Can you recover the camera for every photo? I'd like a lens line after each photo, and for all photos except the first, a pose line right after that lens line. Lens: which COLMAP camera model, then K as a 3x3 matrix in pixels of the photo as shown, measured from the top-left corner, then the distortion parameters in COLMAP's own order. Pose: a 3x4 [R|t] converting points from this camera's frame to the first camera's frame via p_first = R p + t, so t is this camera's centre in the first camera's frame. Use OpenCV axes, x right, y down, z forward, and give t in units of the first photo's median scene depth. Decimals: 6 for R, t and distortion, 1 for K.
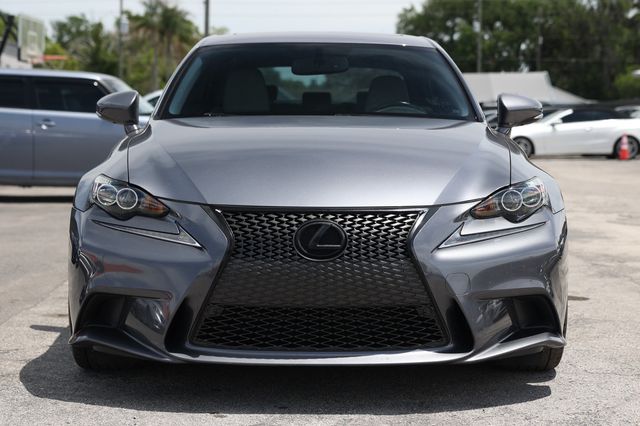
lens RADIAL K [[1123.0, 0, 324.2], [0, 1123.0, 211.0], [0, 0, 1]] dist [0.196807, 0.000000]
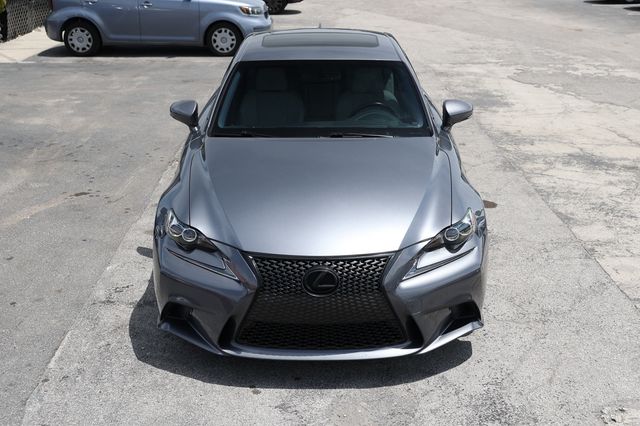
lens RADIAL K [[698.9, 0, 317.0], [0, 698.9, 215.3], [0, 0, 1]] dist [0.014463, 0.000000]
pose [[0.999849, -0.006754, -0.016033, 0.006754], [0.010339, 0.971858, 0.235342, -0.262789], [0.013992, -0.235473, 0.971780, 0.131312]]
